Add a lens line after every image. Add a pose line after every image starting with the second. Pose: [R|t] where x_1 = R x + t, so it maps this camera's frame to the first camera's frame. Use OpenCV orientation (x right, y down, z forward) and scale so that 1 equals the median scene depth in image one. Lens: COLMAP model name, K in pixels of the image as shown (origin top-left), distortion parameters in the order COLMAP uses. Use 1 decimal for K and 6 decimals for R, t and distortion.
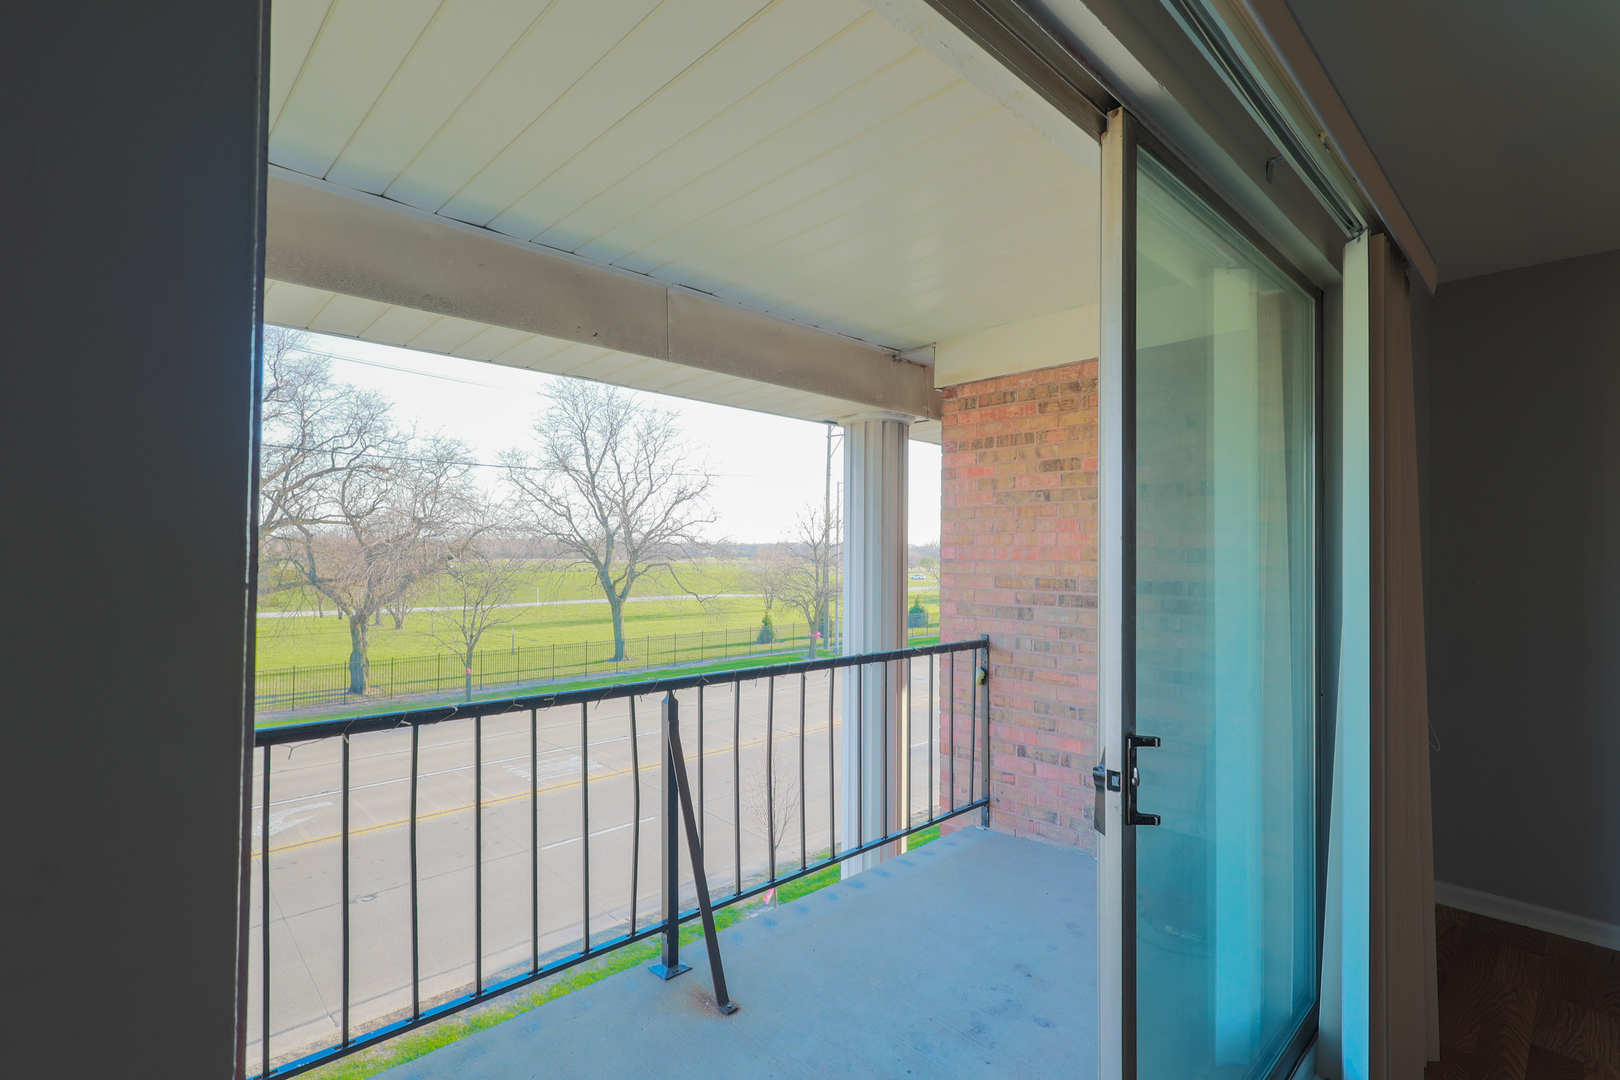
lens RADIAL K [[754.3, 0, 816.3], [0, 754.3, 550.7], [0, 0, 1]] dist [-0.004387, 0.002810]
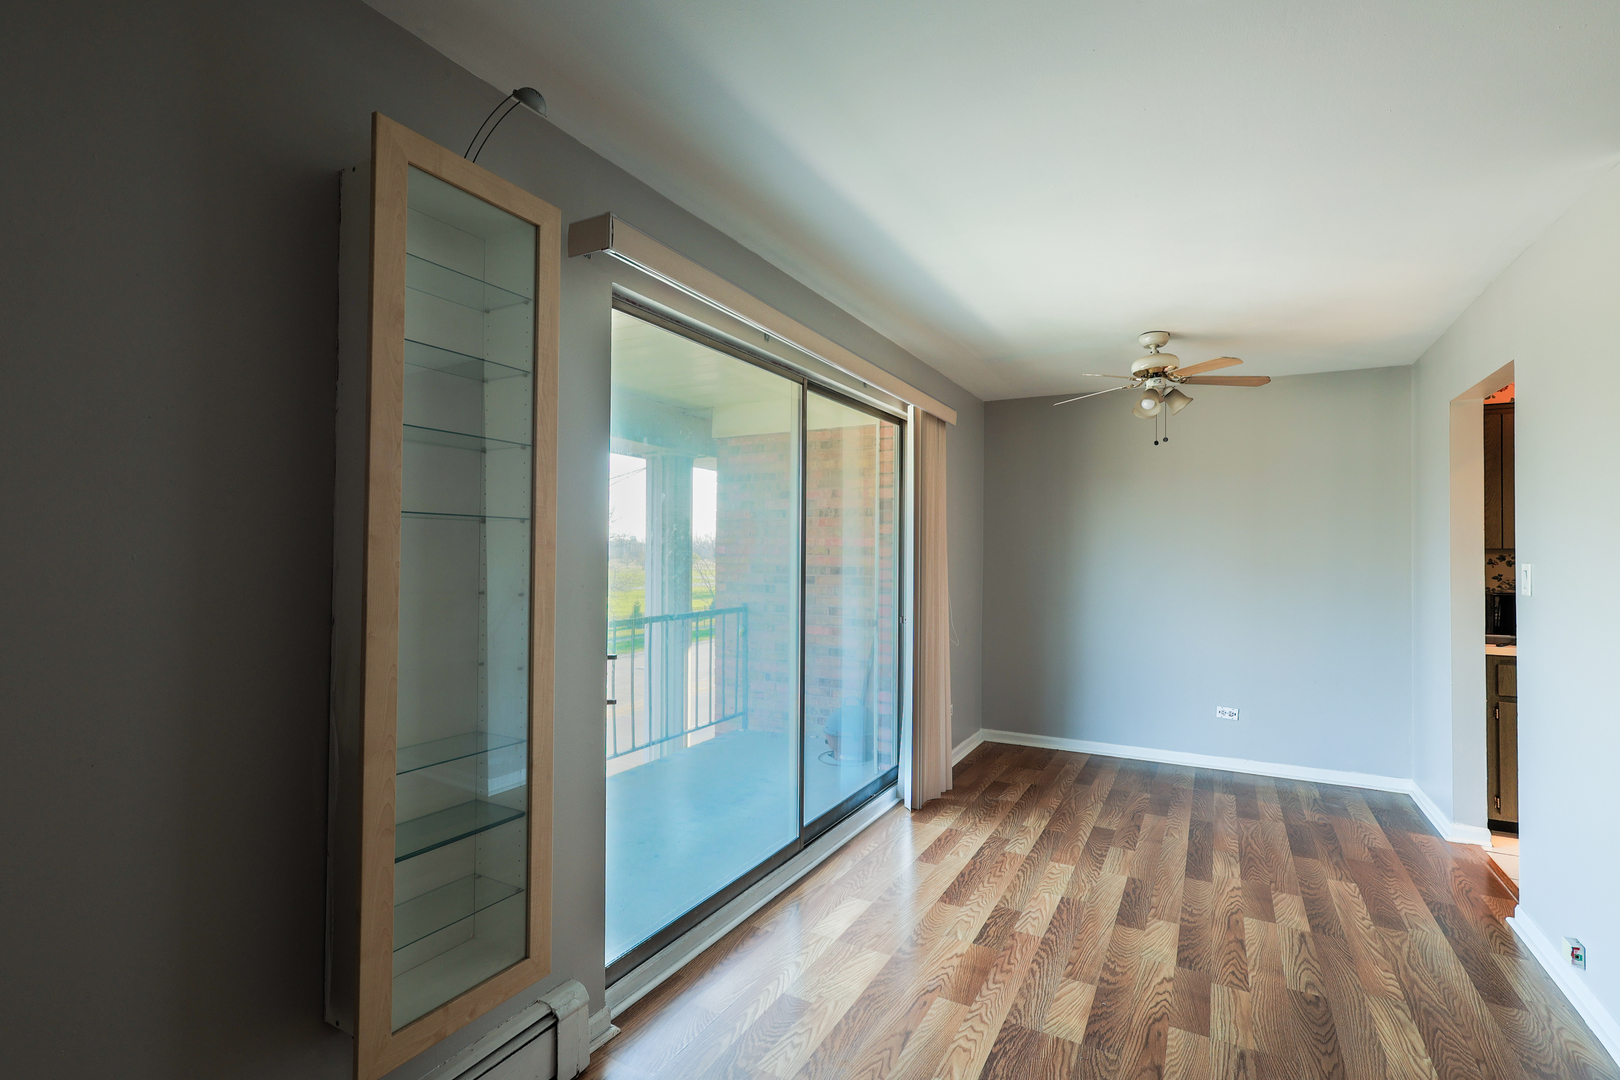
lens RADIAL K [[754.3, 0, 817.7], [0, 754.3, 541.2], [0, 0, 1]] dist [-0.004387, 0.002810]
pose [[0.955756, 0.004712, 0.294122, -0.083963], [-0.001500, 0.999937, -0.011145, 0.002138], [-0.294156, 0.010210, 0.955703, -0.497437]]
